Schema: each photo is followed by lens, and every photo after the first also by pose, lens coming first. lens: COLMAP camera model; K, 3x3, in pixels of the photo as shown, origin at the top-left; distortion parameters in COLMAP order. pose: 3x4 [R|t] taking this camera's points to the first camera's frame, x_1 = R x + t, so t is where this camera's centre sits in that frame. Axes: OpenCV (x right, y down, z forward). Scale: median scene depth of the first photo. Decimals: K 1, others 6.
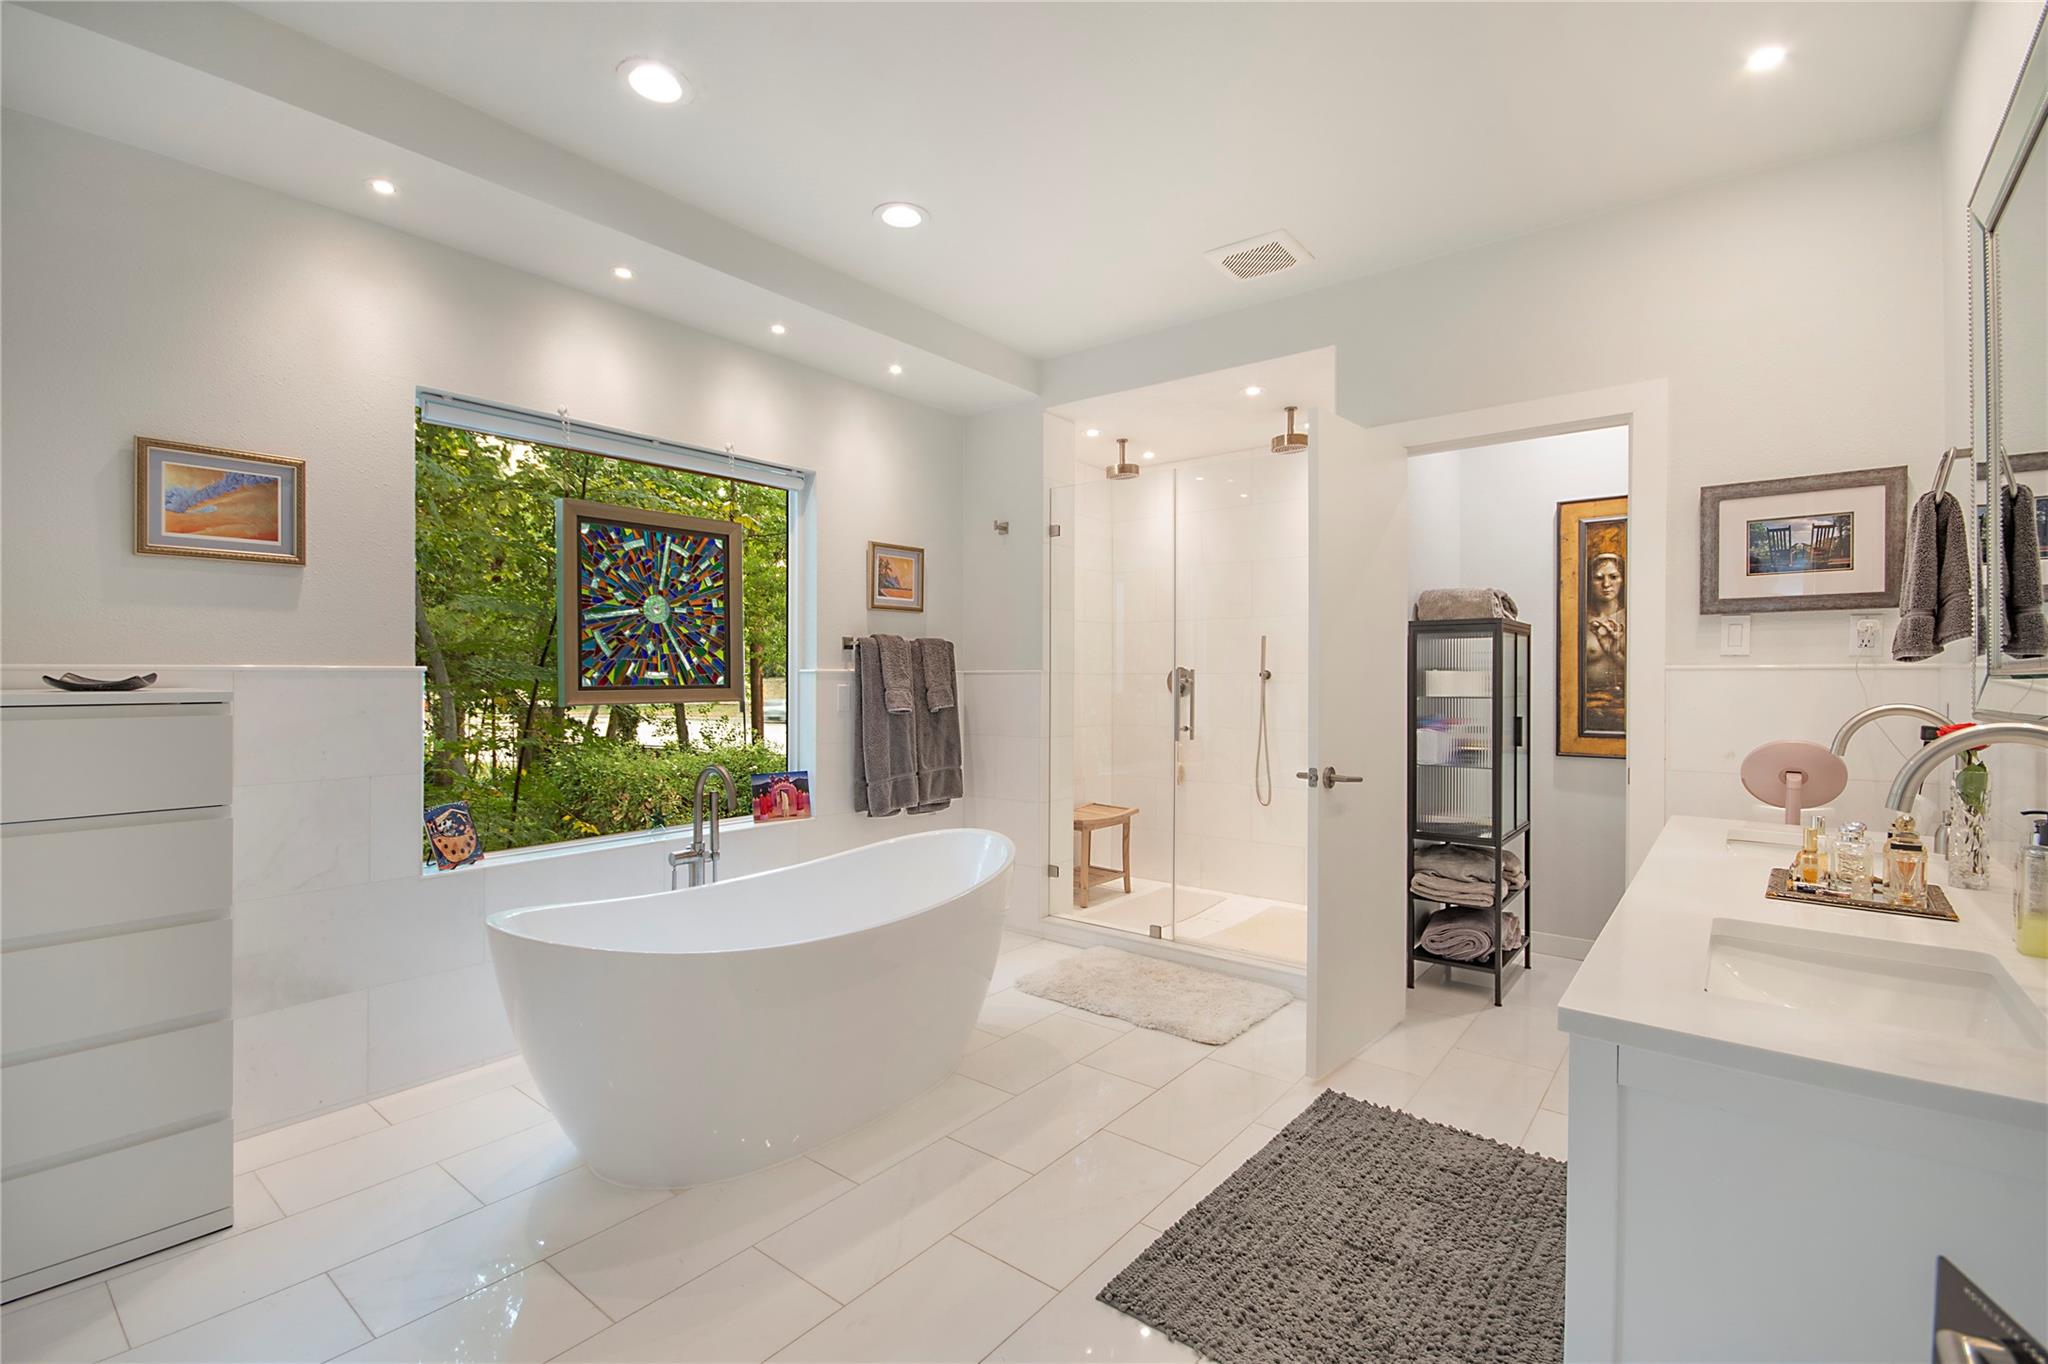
lens RADIAL K [[921.6, 0, 1032.0], [0, 921.6, 668.3], [0, 0, 1]] dist [0.003844, -0.008318]
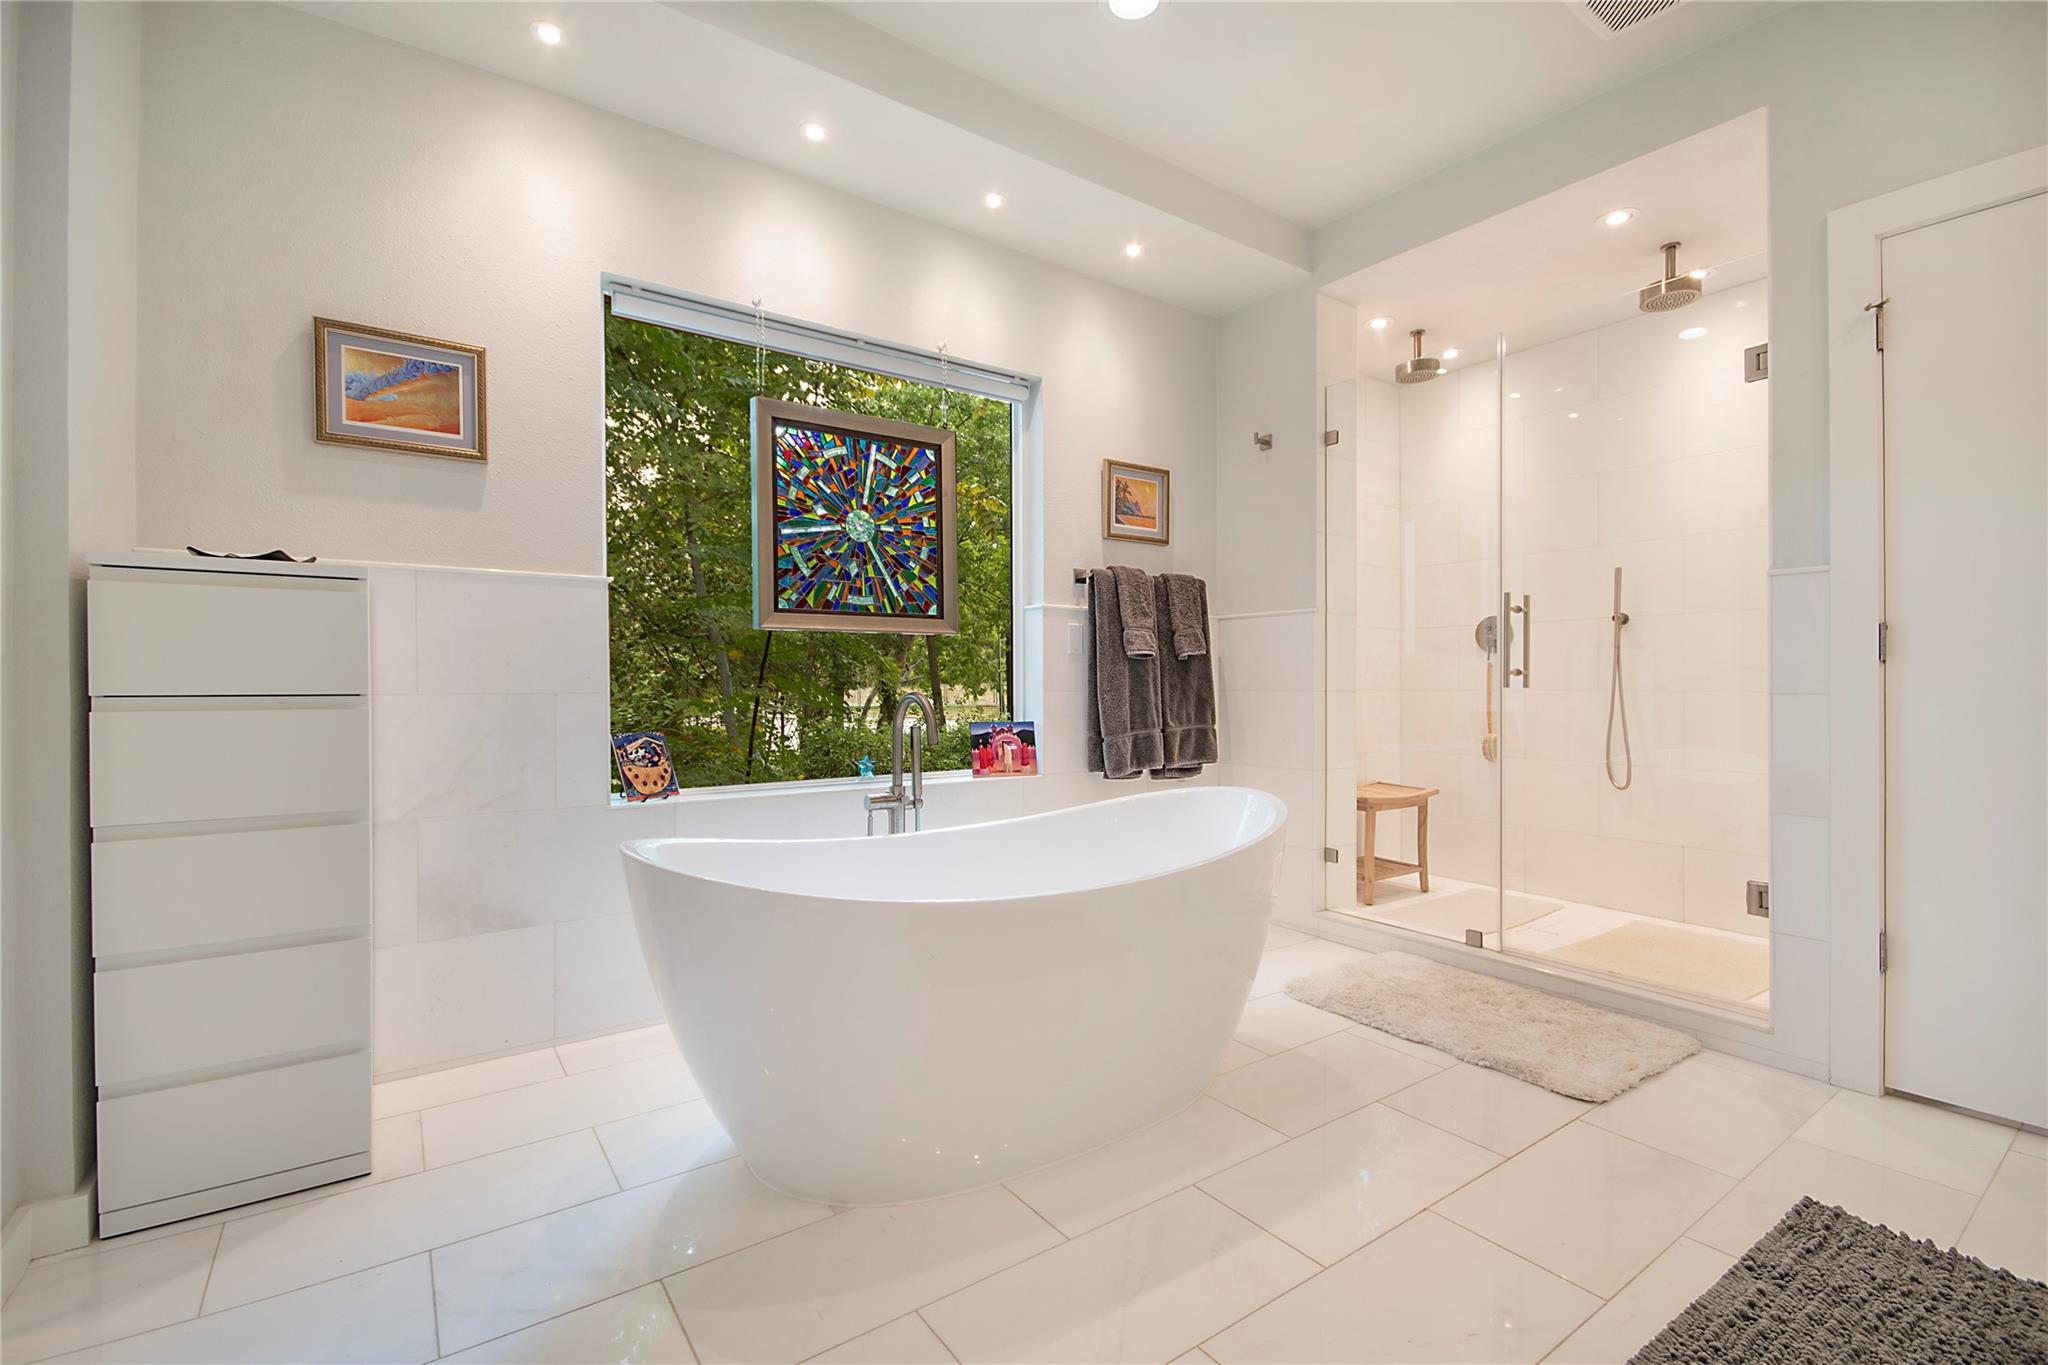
lens RADIAL K [[921.6, 0, 1008.6], [0, 921.6, 678.7], [0, 0, 1]] dist [0.003844, -0.008318]
pose [[0.955774, -0.003281, -0.294084, -0.012905], [0.006872, 0.999914, 0.011177, 0.074362], [0.294022, -0.012704, 0.955714, 0.199310]]
